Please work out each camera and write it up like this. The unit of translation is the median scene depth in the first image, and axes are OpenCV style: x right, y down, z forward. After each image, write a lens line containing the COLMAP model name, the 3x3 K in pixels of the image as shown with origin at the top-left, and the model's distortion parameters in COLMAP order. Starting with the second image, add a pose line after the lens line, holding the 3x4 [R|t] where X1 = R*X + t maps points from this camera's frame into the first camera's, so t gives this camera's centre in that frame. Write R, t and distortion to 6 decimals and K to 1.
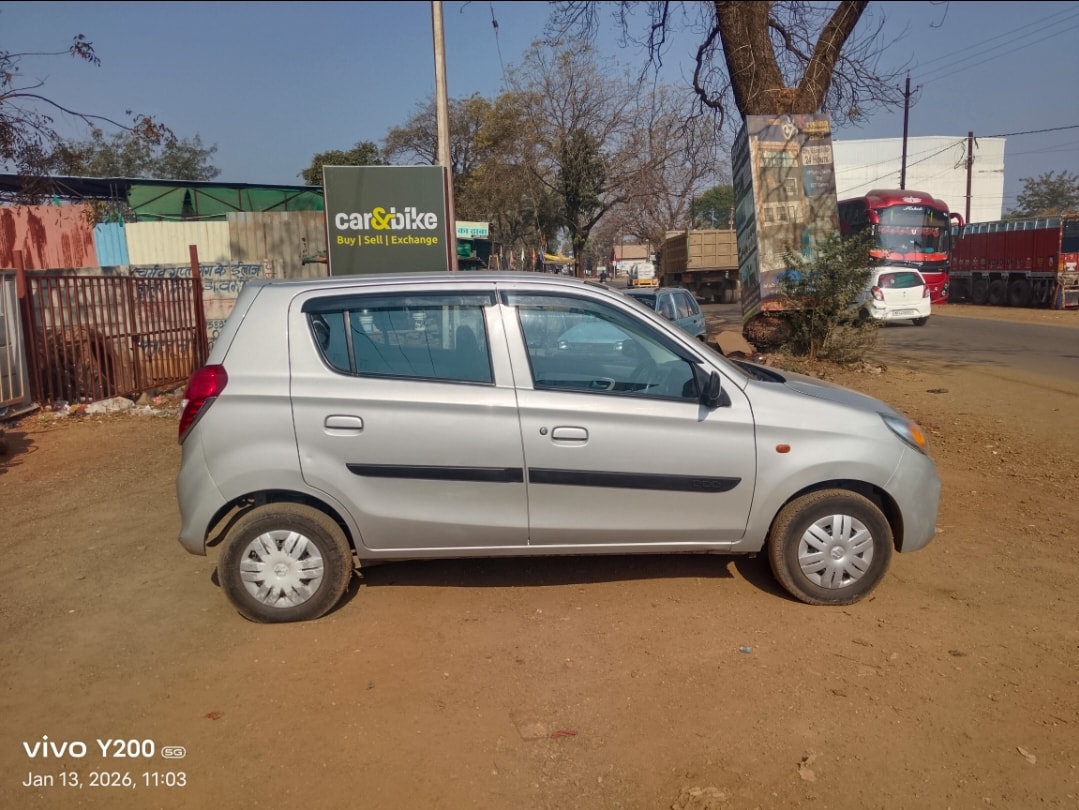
lens RADIAL K [[826.4, 0, 539.5], [0, 826.4, 405.0], [0, 0, 1]] dist [0.016726, -0.049759]
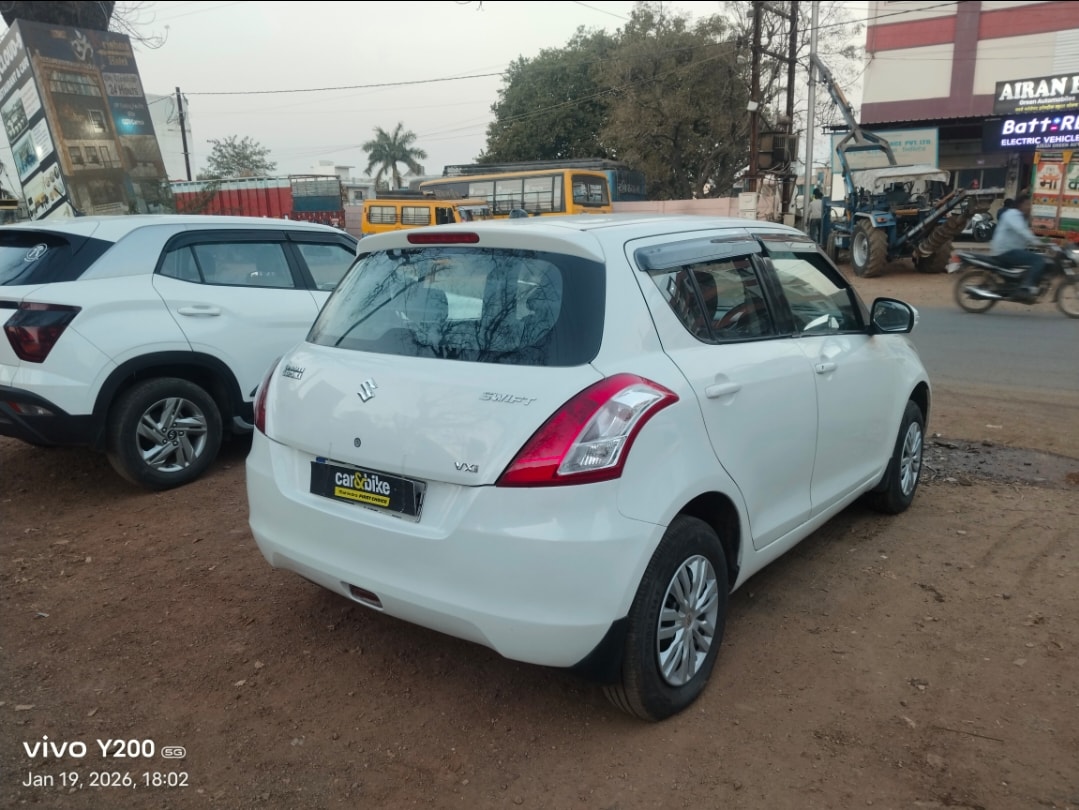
lens RADIAL K [[826.4, 0, 539.5], [0, 826.4, 405.0], [0, 0, 1]] dist [0.016726, -0.049759]
pose [[0.629566, -0.159674, 0.760362, -0.073264], [0.122311, 0.986820, 0.105958, -0.028254], [-0.767259, 0.026293, 0.640798, 0.178142]]
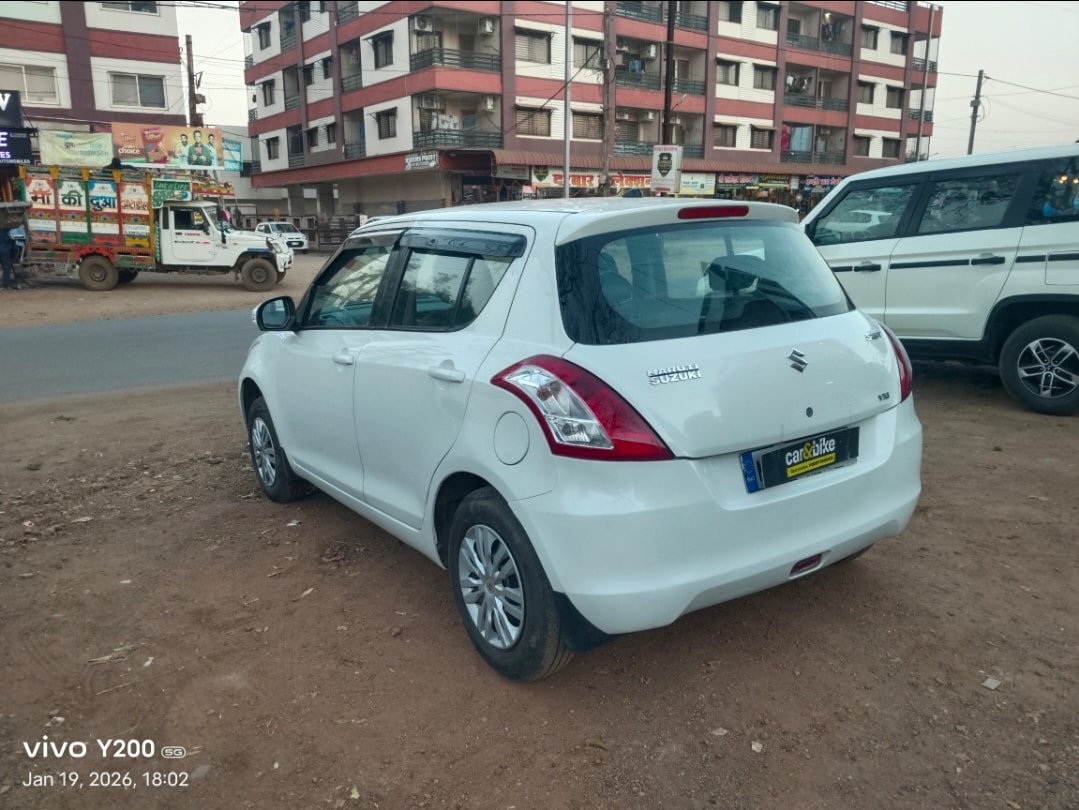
lens RADIAL K [[826.4, 0, 539.5], [0, 826.4, 405.0], [0, 0, 1]] dist [0.016726, -0.049759]
pose [[-0.532709, -0.154733, 0.832033, -0.080732], [0.154713, 0.948770, 0.275498, -0.066885], [-0.832036, 0.275487, -0.481479, 0.466131]]
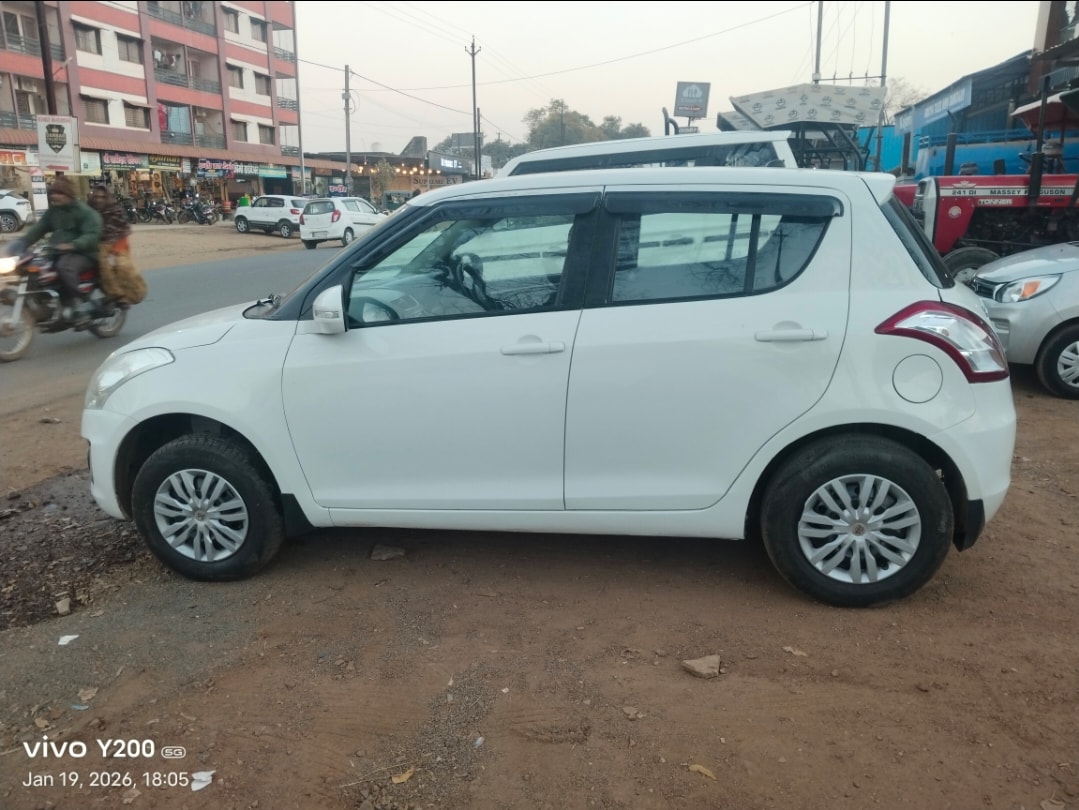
lens RADIAL K [[826.4, 0, 539.5], [0, 826.4, 405.0], [0, 0, 1]] dist [0.016726, -0.049759]
pose [[-0.957992, -0.039402, 0.284074, 0.125150], [0.072670, 0.924842, 0.373346, -0.075076], [-0.277434, 0.378306, -0.883128, 0.503255]]
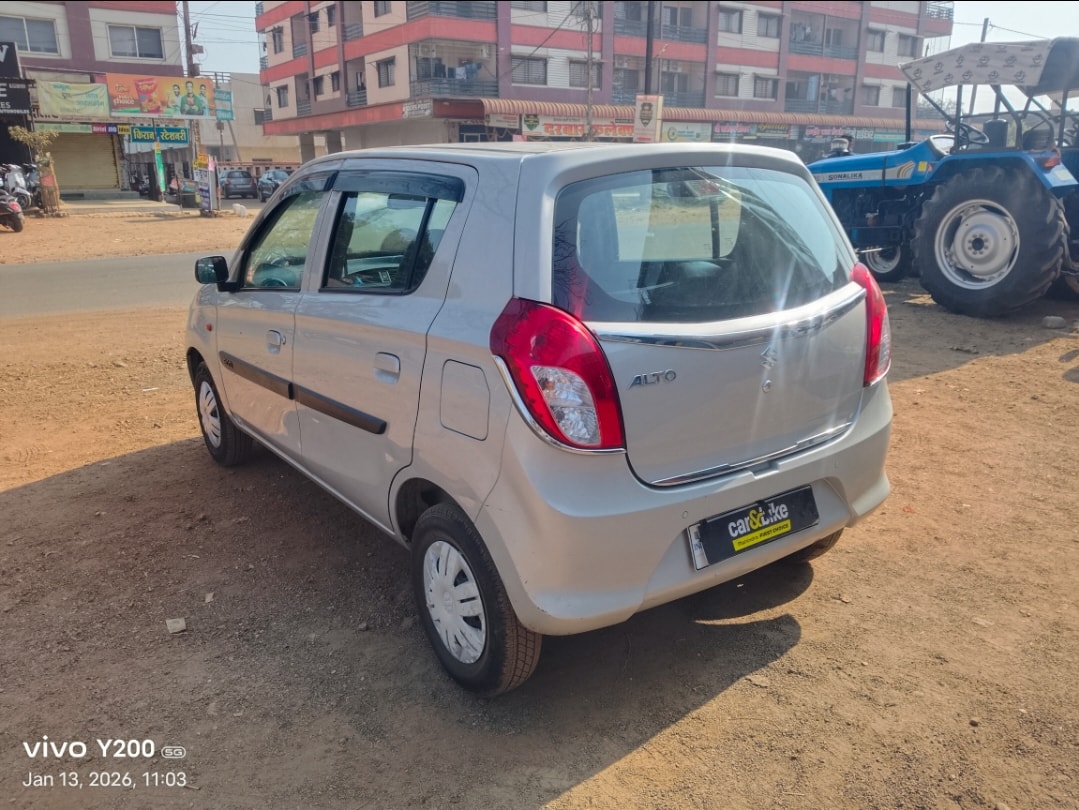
lens RADIAL K [[822.4, 0, 539.5], [0, 822.4, 405.0], [0, 0, 1]] dist [-0.013285, -0.006413]
pose [[-0.507475, -0.211200, 0.835382, -0.230084], [0.152224, 0.932273, 0.328169, -0.053776], [-0.848114, 0.293703, -0.440955, 0.405158]]
